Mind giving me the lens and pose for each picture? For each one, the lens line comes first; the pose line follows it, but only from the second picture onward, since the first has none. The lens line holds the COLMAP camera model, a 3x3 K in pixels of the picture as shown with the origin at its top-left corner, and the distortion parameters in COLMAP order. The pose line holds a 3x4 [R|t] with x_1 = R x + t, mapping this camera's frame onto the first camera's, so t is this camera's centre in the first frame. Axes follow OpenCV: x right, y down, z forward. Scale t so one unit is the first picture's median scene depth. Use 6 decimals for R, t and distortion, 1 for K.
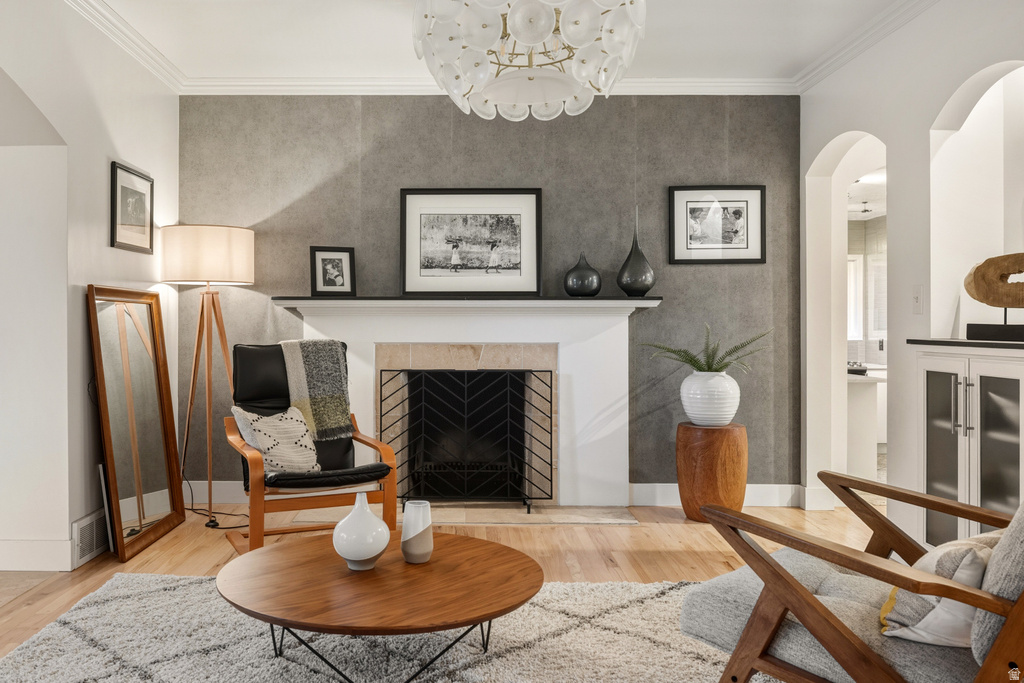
lens RADIAL K [[862.4, 0, 494.8], [0, 862.4, 325.1], [0, 0, 1]] dist [-0.007607, 0.005398]
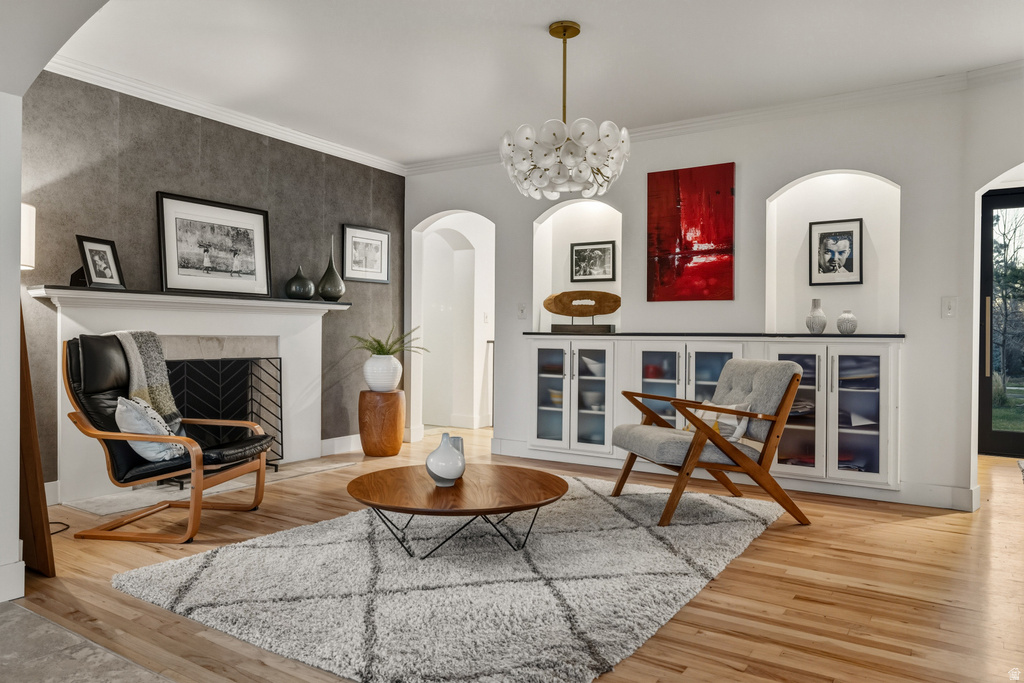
lens RADIAL K [[707.7, 0, 507.1], [0, 707.7, 334.2], [0, 0, 1]] dist [-0.001808, 0.006565]
pose [[0.525843, 0.004940, 0.850567, -0.631928], [-0.007515, 0.999971, -0.001162, 0.017125], [-0.850549, -0.005781, 0.525865, 0.169726]]
